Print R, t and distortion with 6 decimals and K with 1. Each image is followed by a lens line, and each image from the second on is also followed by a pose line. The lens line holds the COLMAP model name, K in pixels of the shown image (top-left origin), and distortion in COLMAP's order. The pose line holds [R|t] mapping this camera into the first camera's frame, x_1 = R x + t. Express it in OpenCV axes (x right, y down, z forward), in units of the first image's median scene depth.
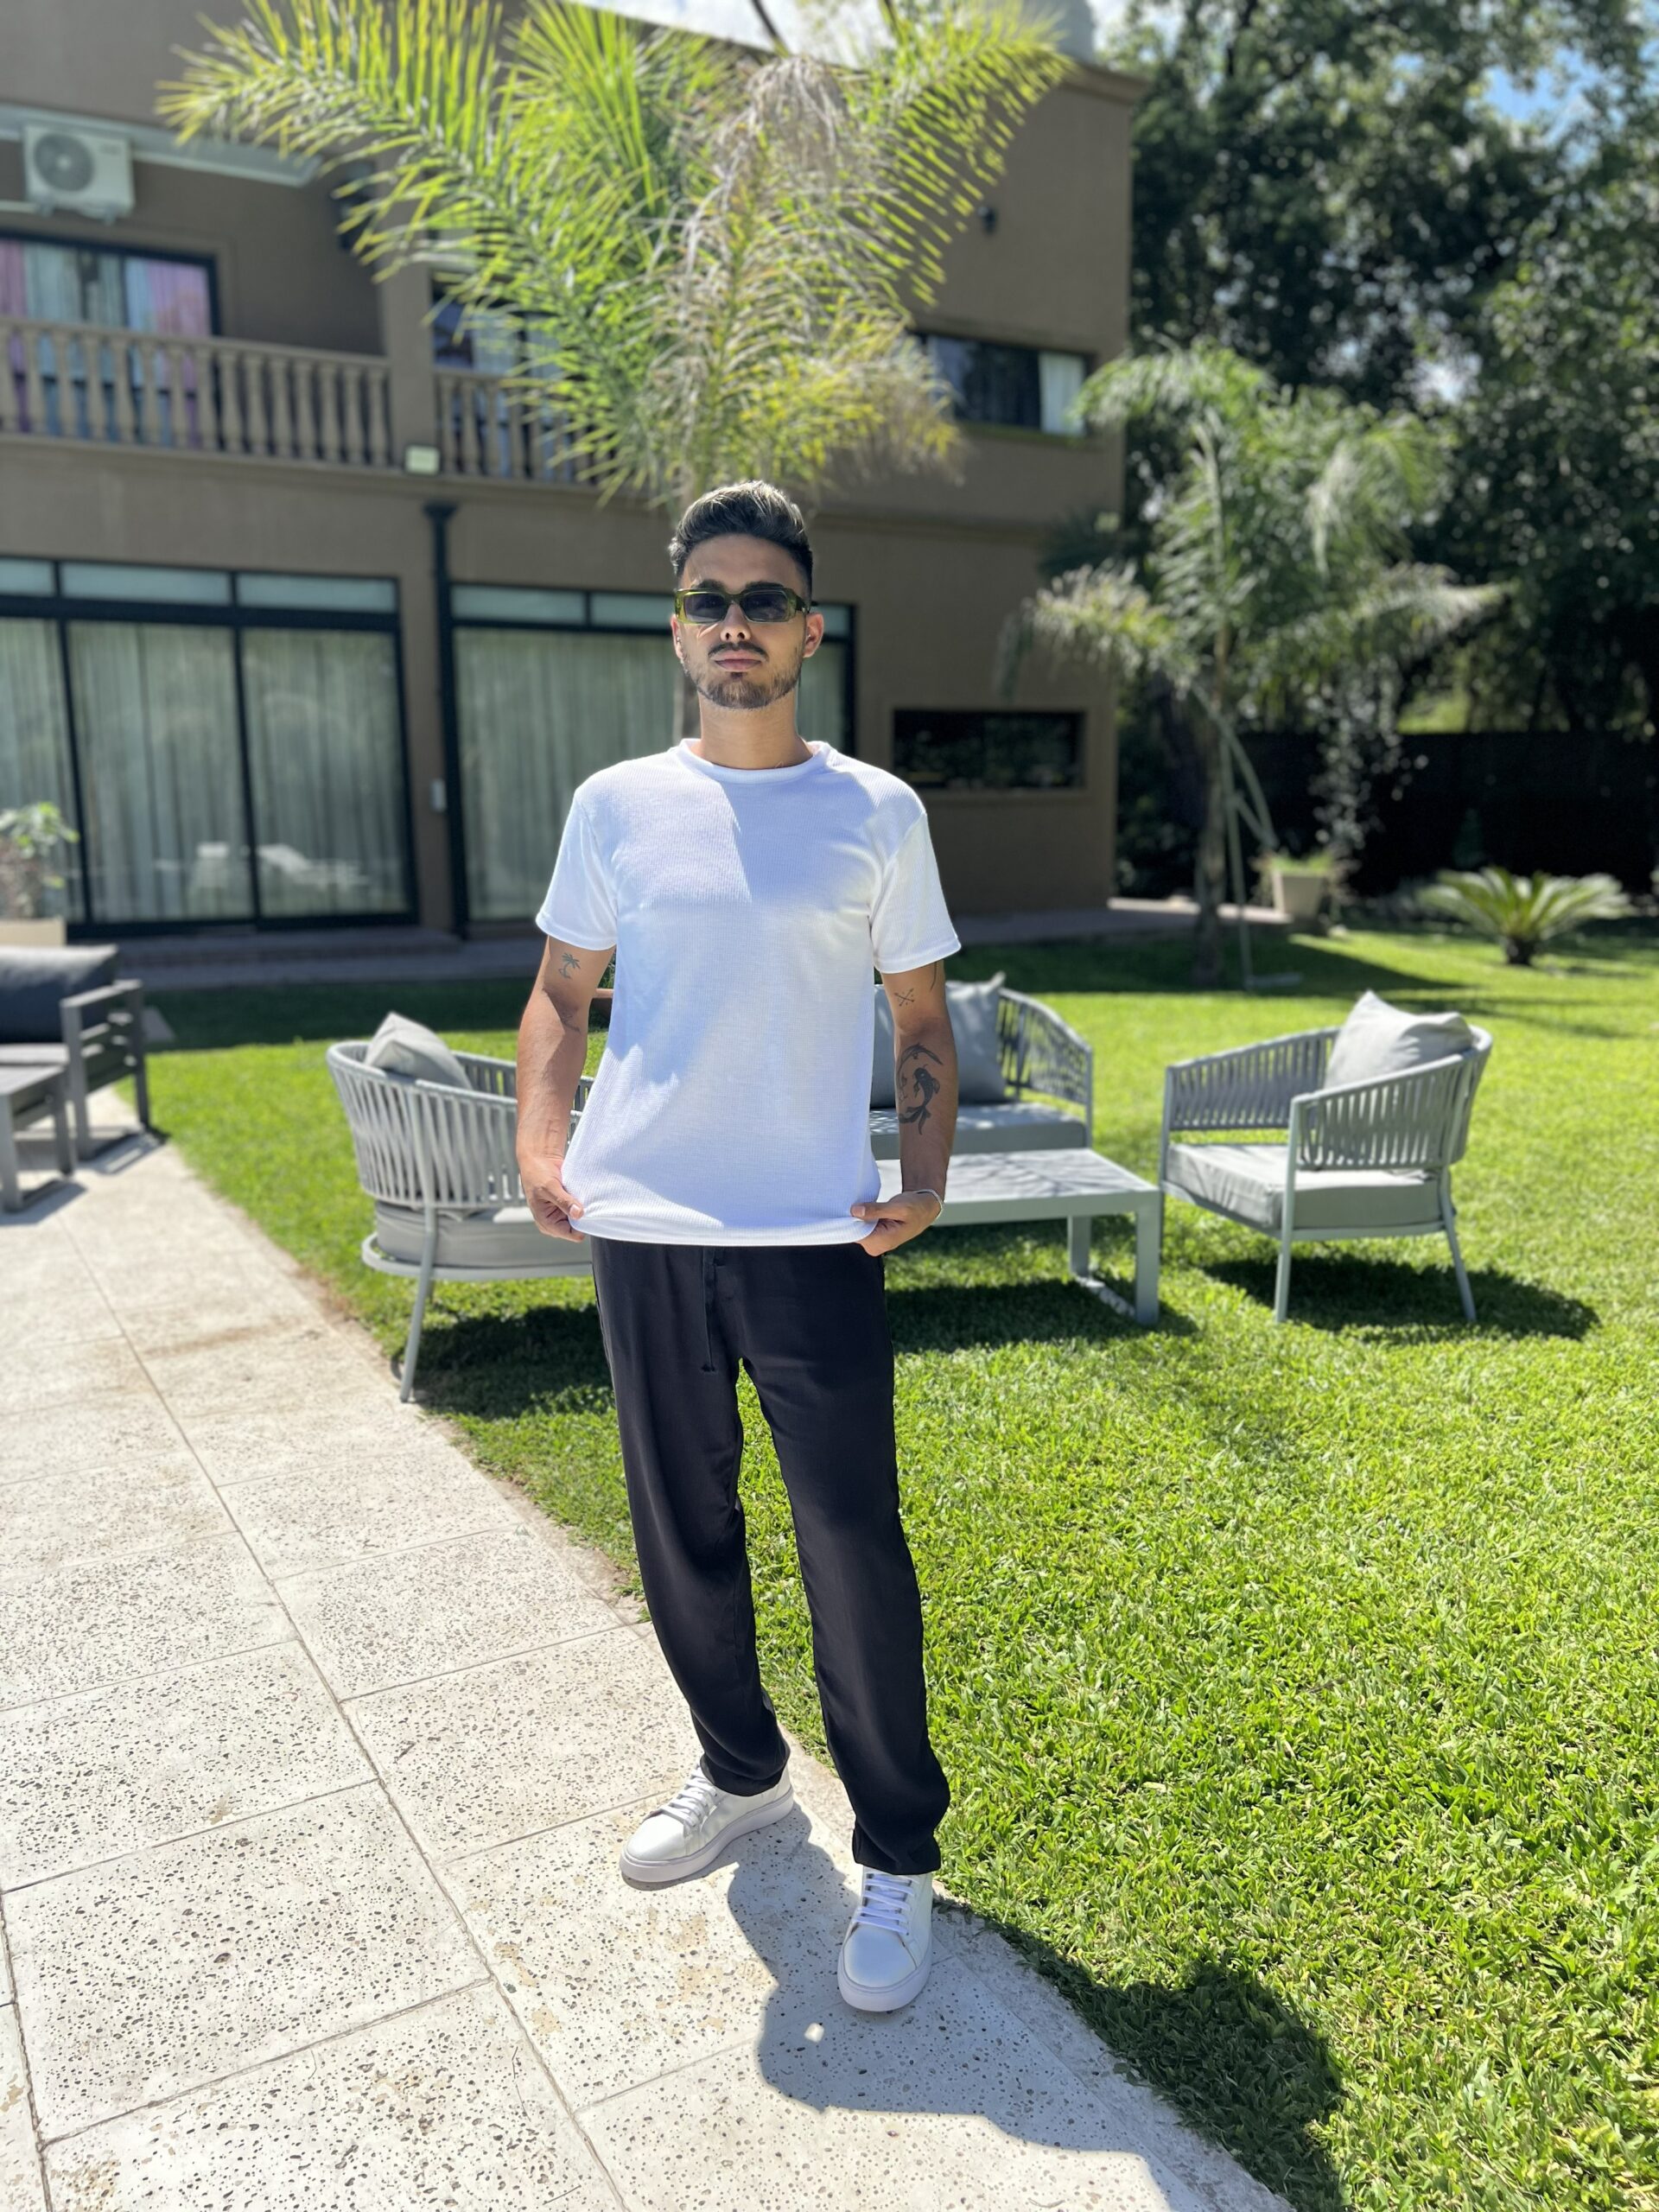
lens RADIAL K [[1665.1, 0, 827.1], [0, 1665.1, 1103.2], [0, 0, 1]] dist [0.032894, -0.038777]
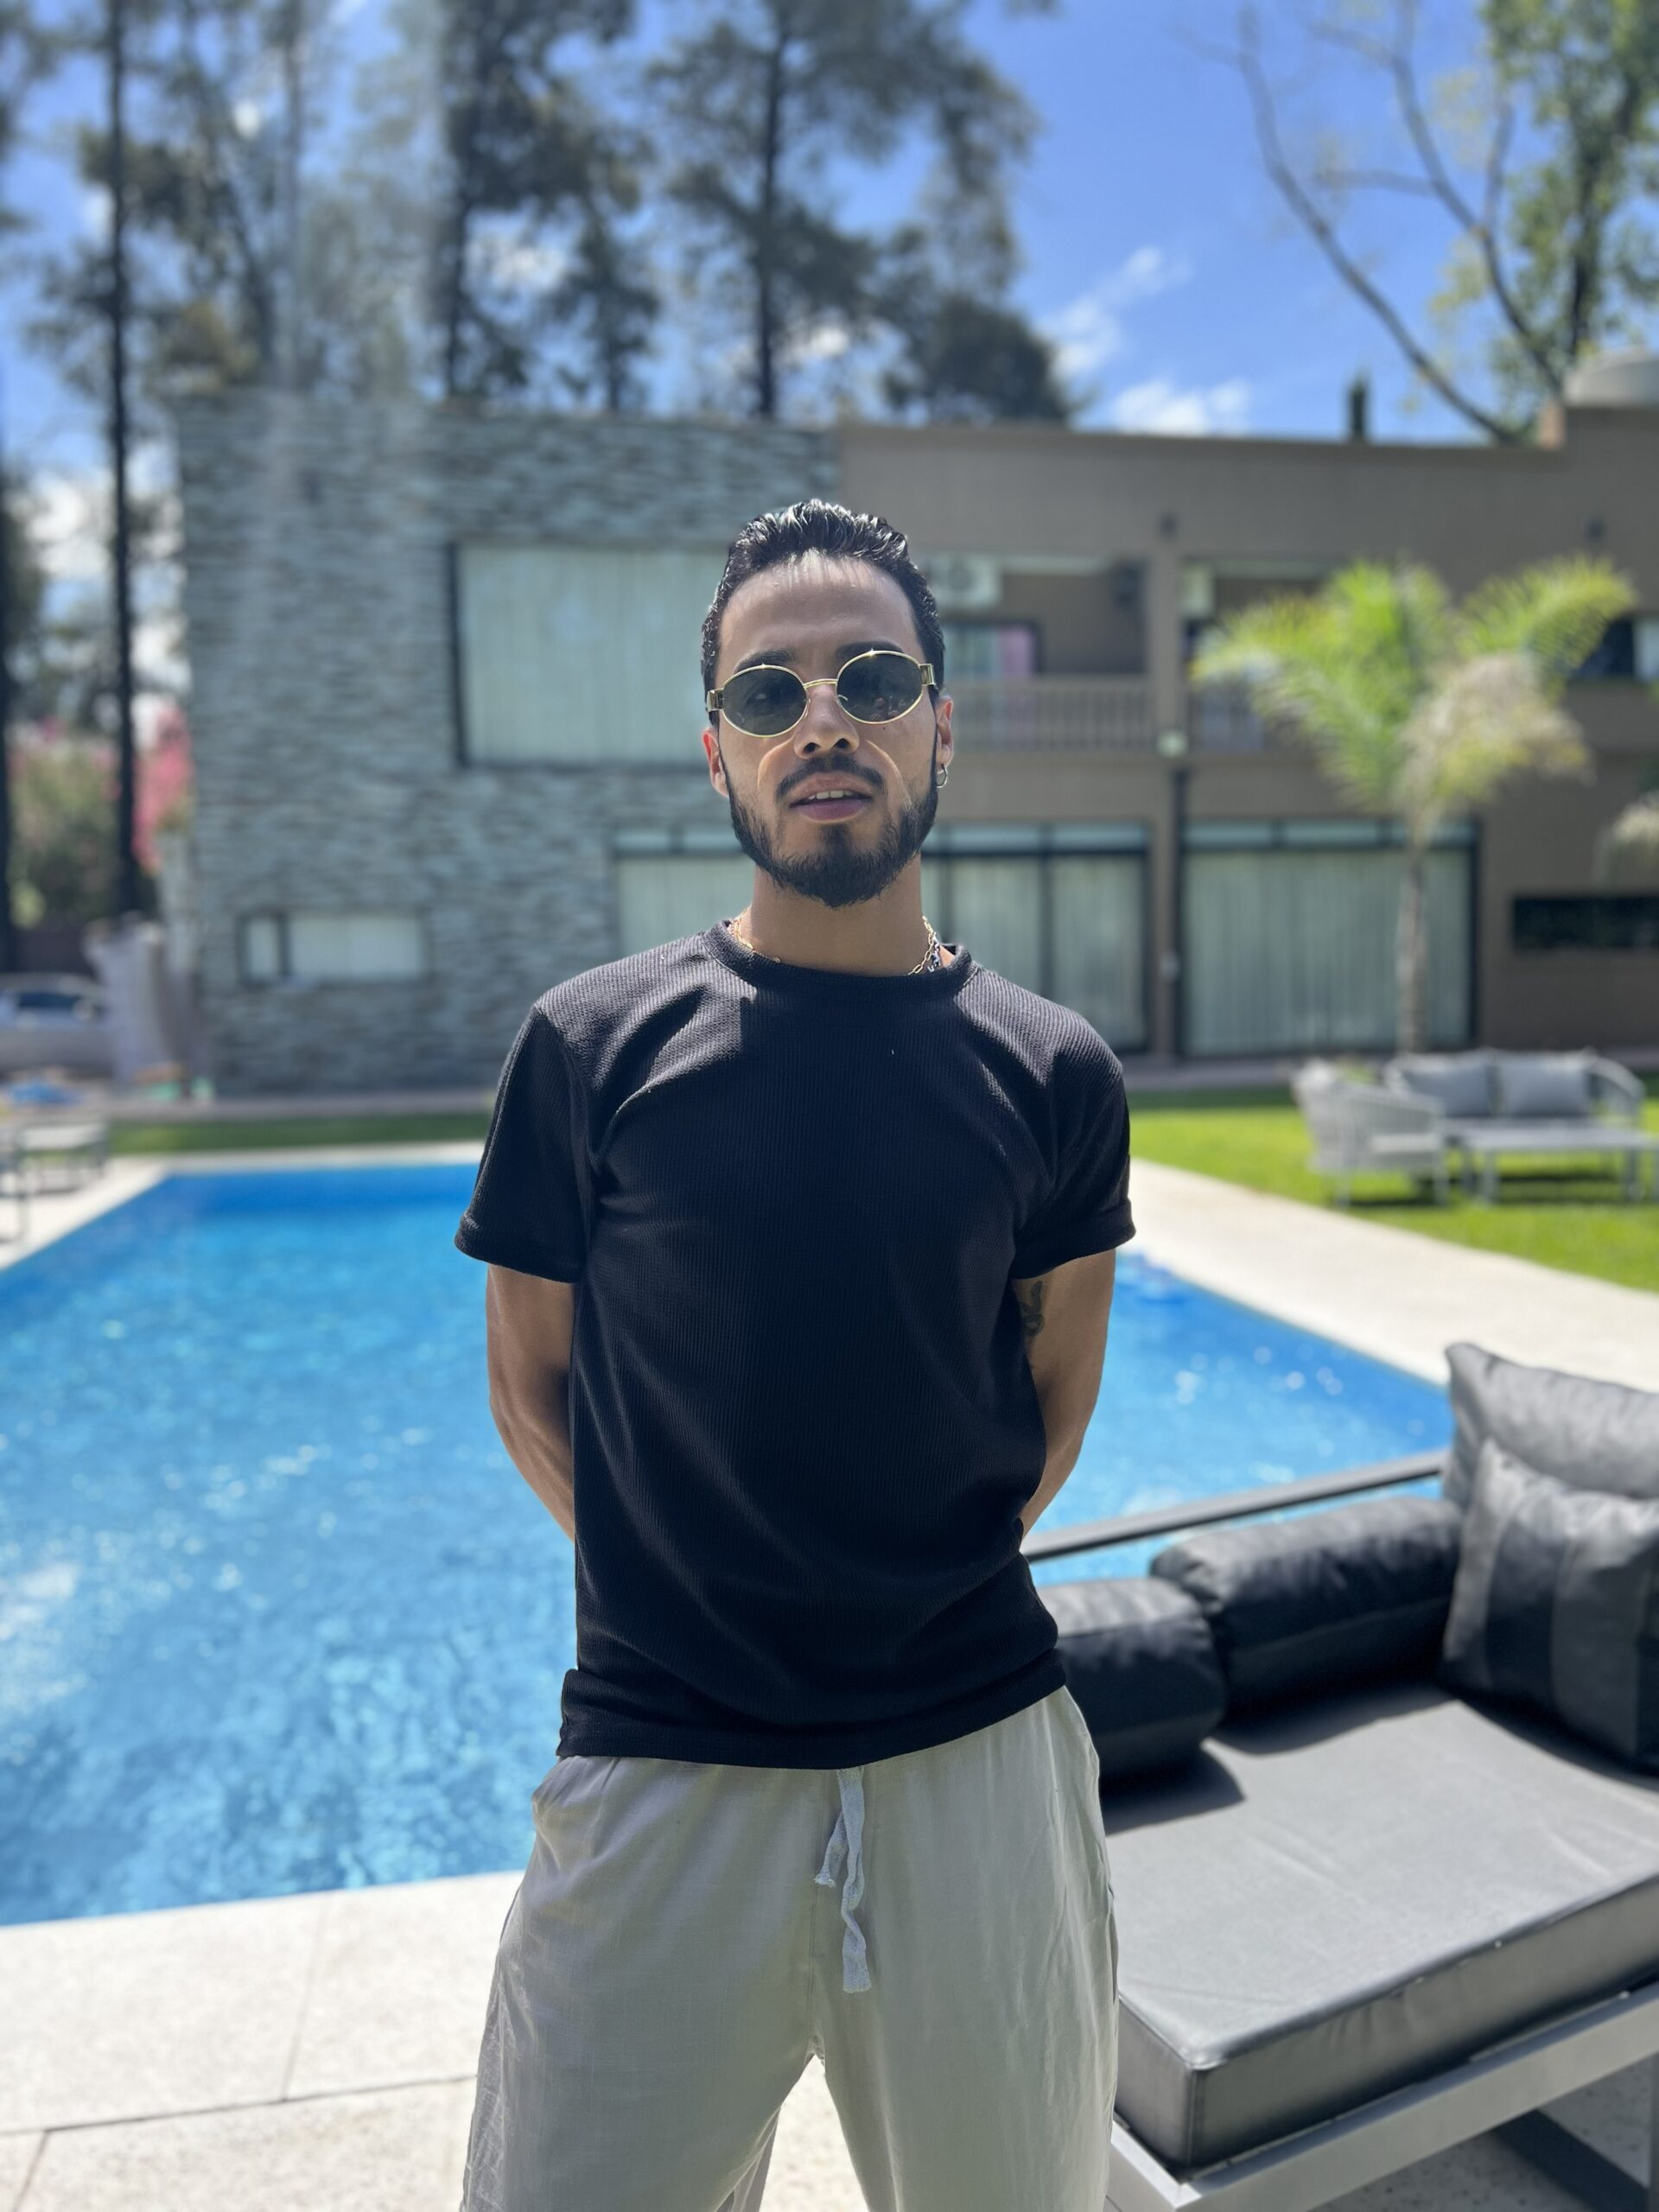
lens RADIAL K [[1662.3, 0, 825.3], [0, 1662.3, 1127.8], [0, 0, 1]] dist [0.050659, -0.063066]
pose [[0.944927, 0.017699, -0.326801, -0.129175], [-0.042519, 0.996713, -0.068962, 0.209438], [0.324506, 0.079060, 0.942574, -1.443856]]
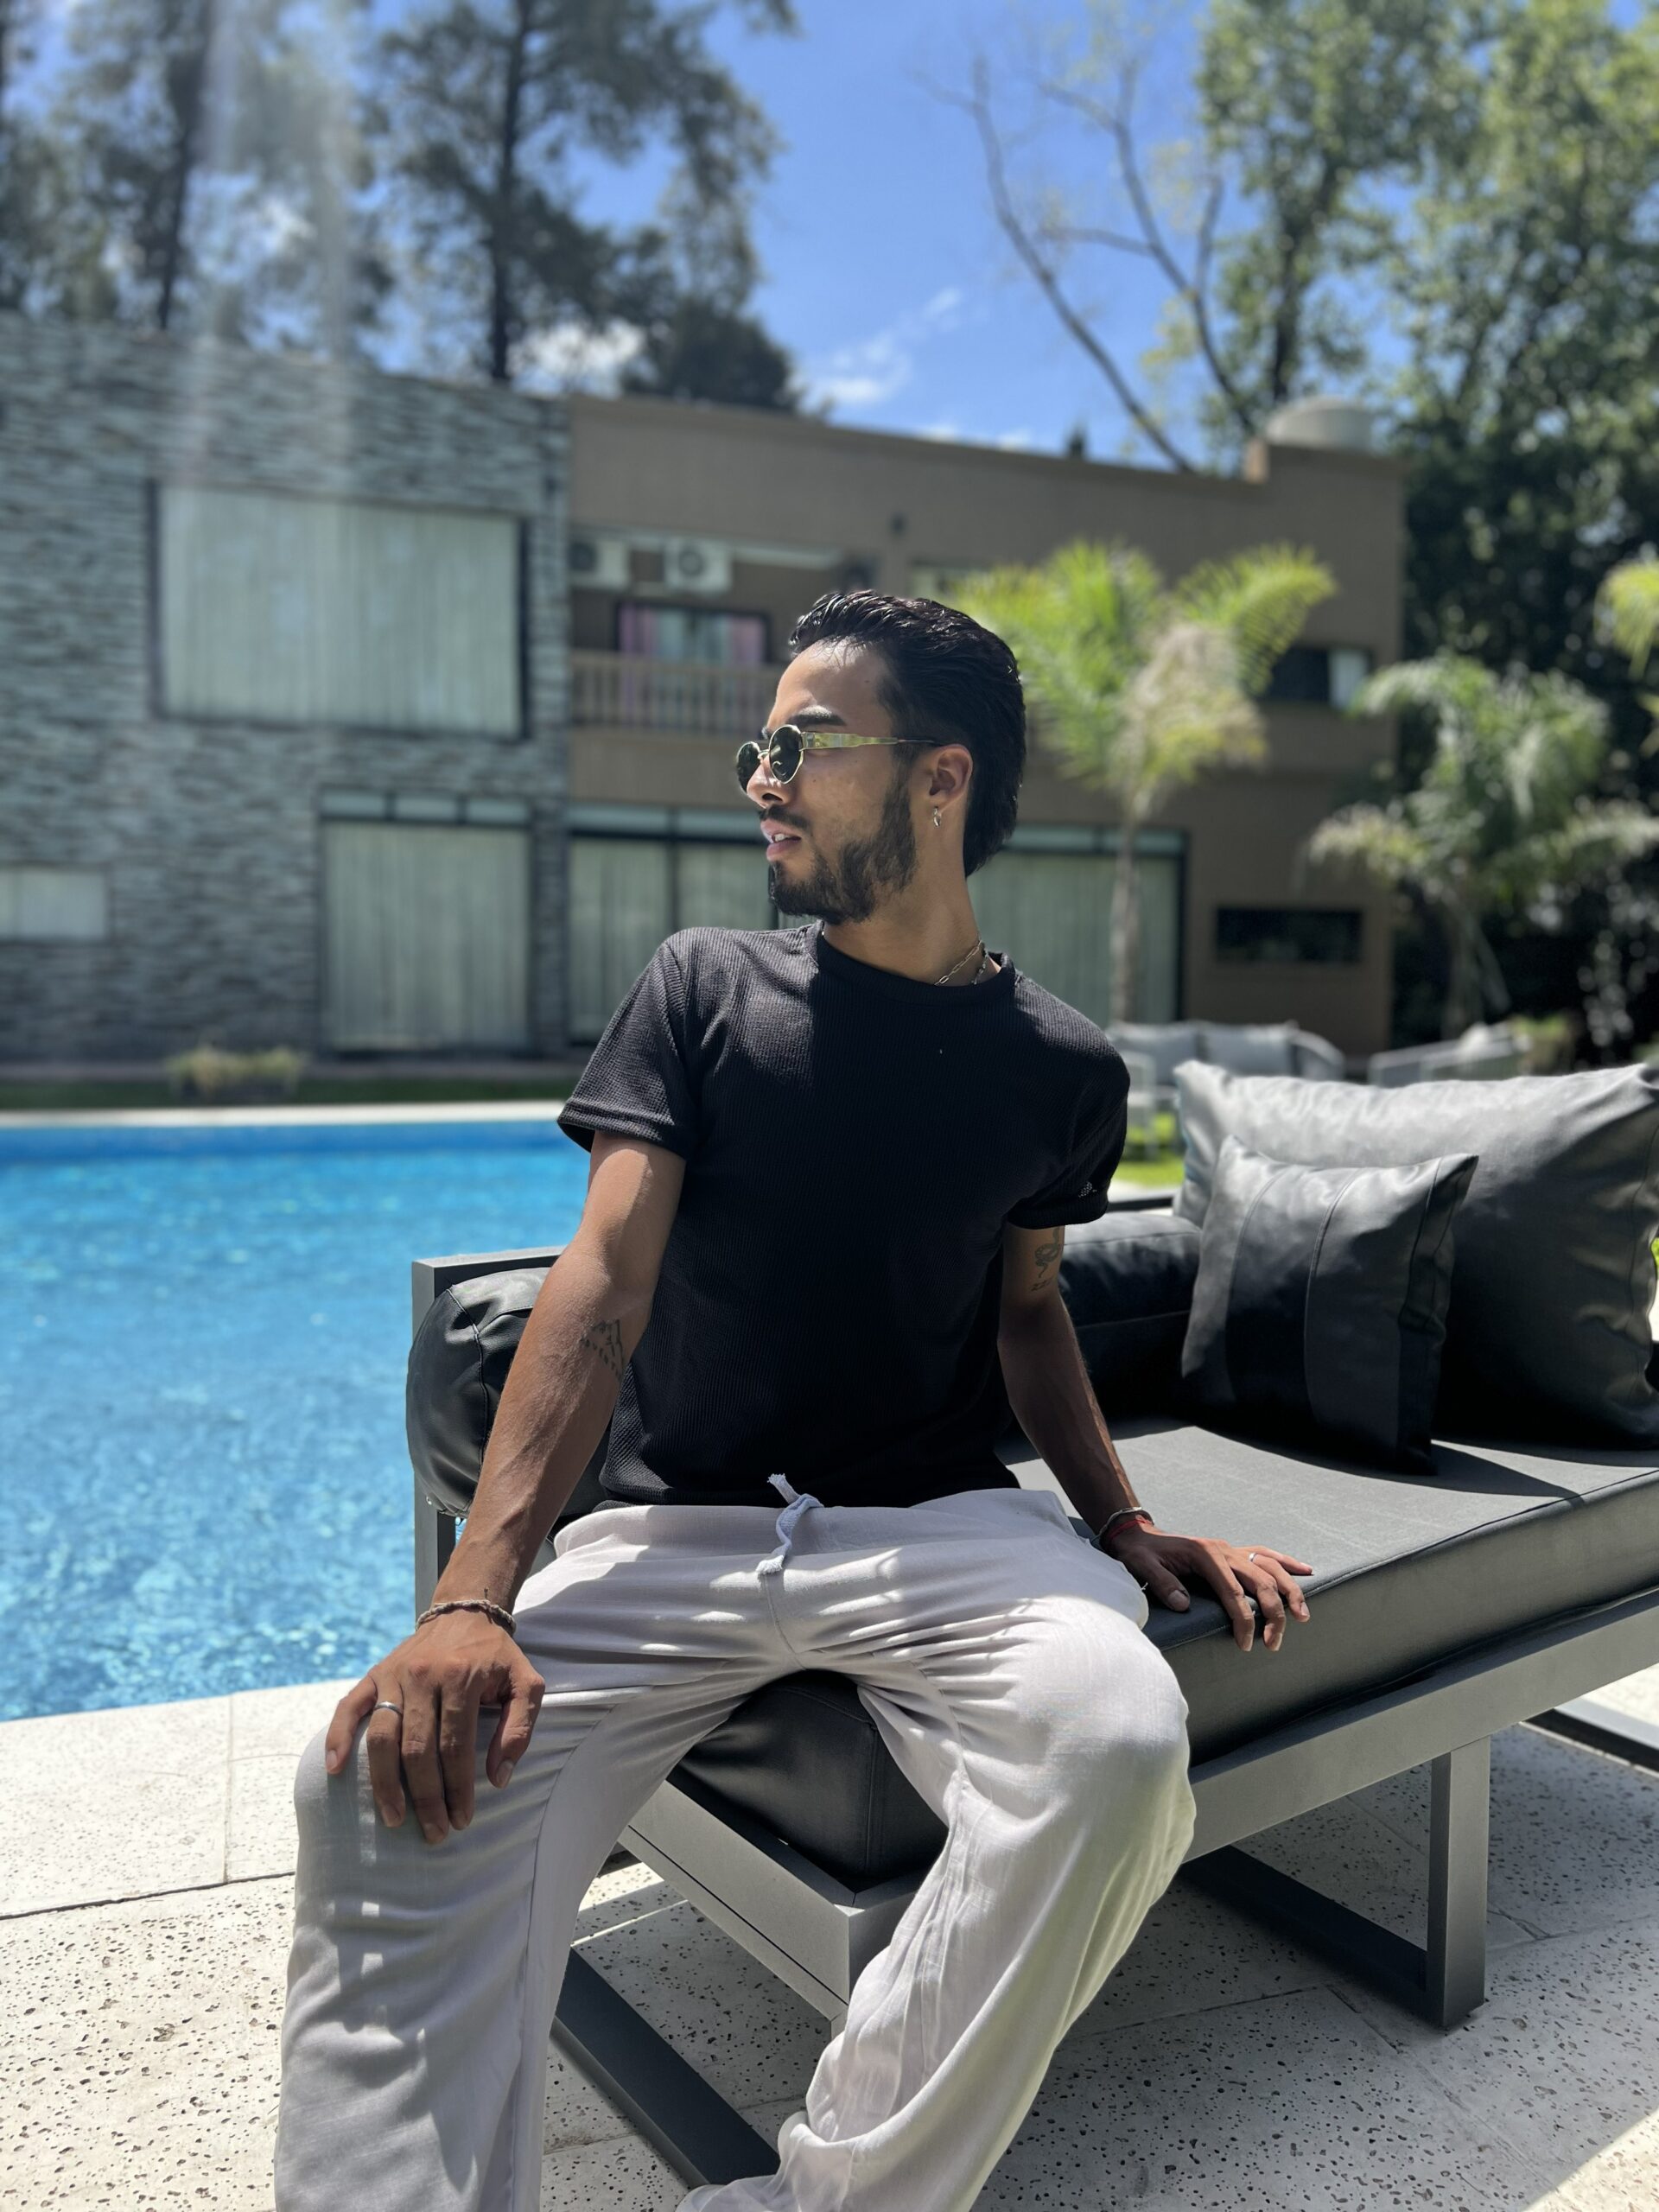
lens RADIAL K [[1656.8, 0, 805.4], [0, 1656.8, 1103.1], [0, 0, 1]] dist [0.047595, -0.059977]
pose [[0.982969, 0.028750, -0.181510, -0.136039], [-0.049805, 0.992399, -0.112530, 0.336967], [0.176895, 0.119653, 0.976930, -1.308625]]
